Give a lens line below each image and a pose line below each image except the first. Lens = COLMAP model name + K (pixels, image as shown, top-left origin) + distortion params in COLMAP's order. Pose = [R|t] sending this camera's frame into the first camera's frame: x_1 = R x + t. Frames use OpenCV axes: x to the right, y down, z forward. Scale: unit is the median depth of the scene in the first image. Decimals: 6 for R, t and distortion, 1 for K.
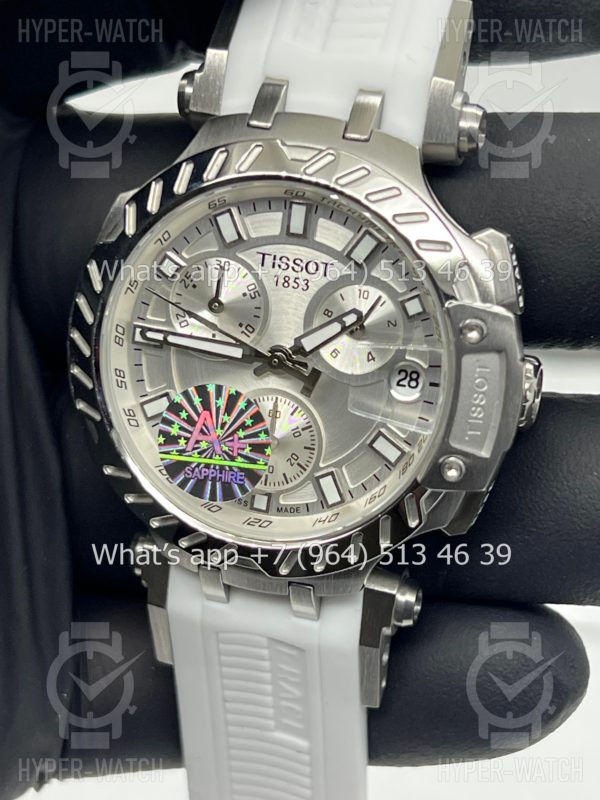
lens RADIAL K [[1873.6, 0, 295.4], [0, 1873.6, 400.2], [0, 0, 1]] dist [0.339858, 0.000000]
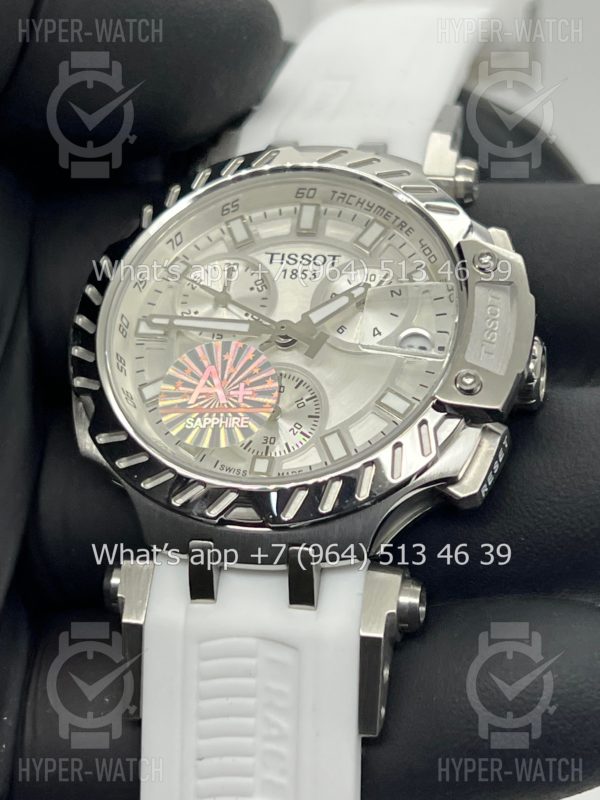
lens RADIAL K [[1873.6, 0, 297.1], [0, 1873.6, 403.2], [0, 0, 1]] dist [0.339858, 0.000000]
pose [[0.995600, 0.064744, 0.067734, -0.068292], [-0.012620, 0.808948, -0.587745, 0.598742], [-0.092847, 0.584304, 0.806206, 0.212771]]
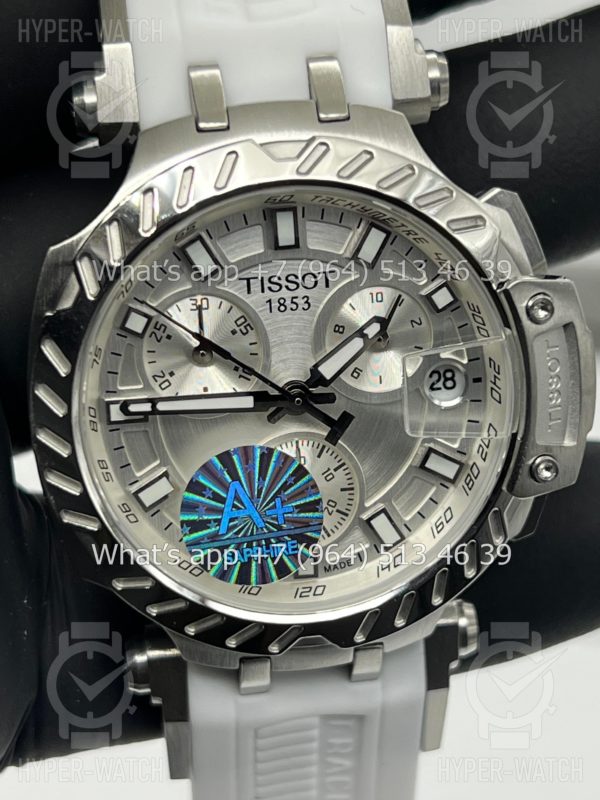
lens RADIAL K [[1873.6, 0, 300.2], [0, 1873.6, 401.6], [0, 0, 1]] dist [0.339858, 0.000000]
pose [[0.896709, -0.261960, 0.356776, -0.305293], [0.241519, 0.965066, 0.101567, -0.104275], [-0.370919, -0.004908, 0.928652, 0.226168]]
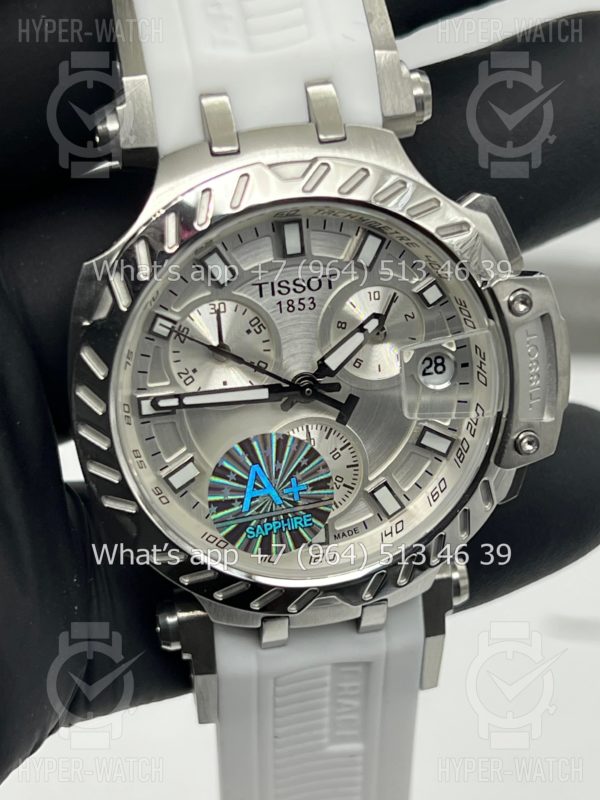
lens RADIAL K [[1873.6, 0, 303.3], [0, 1873.6, 400.8], [0, 0, 1]] dist [0.339858, 0.000000]
pose [[0.874652, -0.309673, 0.372943, -0.361711], [0.270039, 0.950182, 0.155670, -0.161722], [-0.402571, -0.035448, 0.914702, 0.143950]]
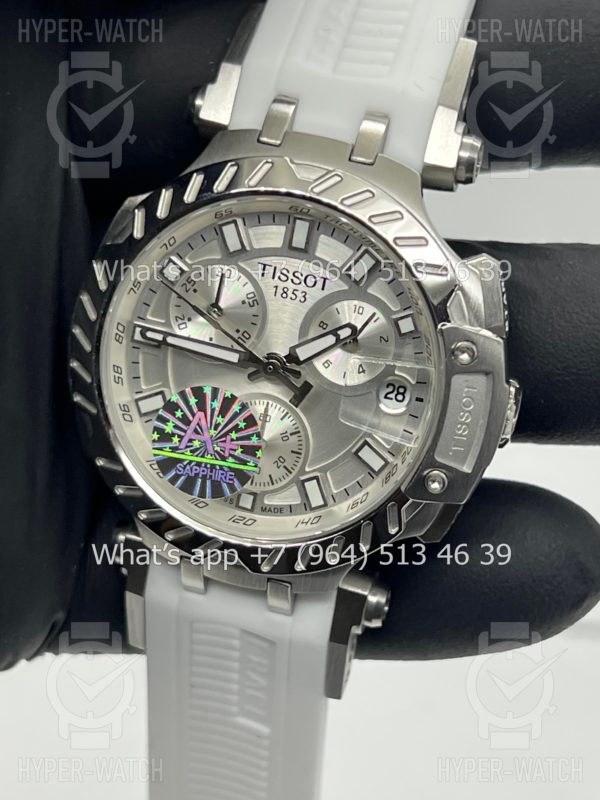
lens RADIAL K [[1873.6, 0, 295.7], [0, 1873.6, 402.6], [0, 0, 1]] dist [0.339858, 0.000000]
pose [[0.996191, 0.059398, 0.063845, -0.061970], [-0.060515, 0.998044, 0.015698, -0.018818], [-0.062788, -0.019502, 0.997836, -0.044988]]
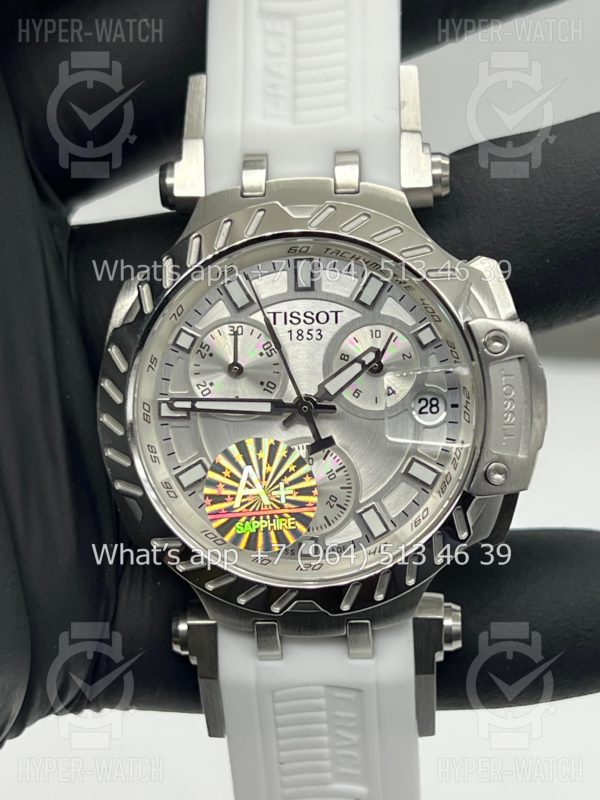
lens RADIAL K [[1873.6, 0, 291.5], [0, 1873.6, 415.8], [0, 0, 1]] dist [0.339858, 0.000000]
pose [[0.969228, -0.151640, 0.193915, -0.222101], [0.175001, 0.978455, -0.109548, 0.096875], [-0.173125, 0.140112, 0.974883, -0.025697]]
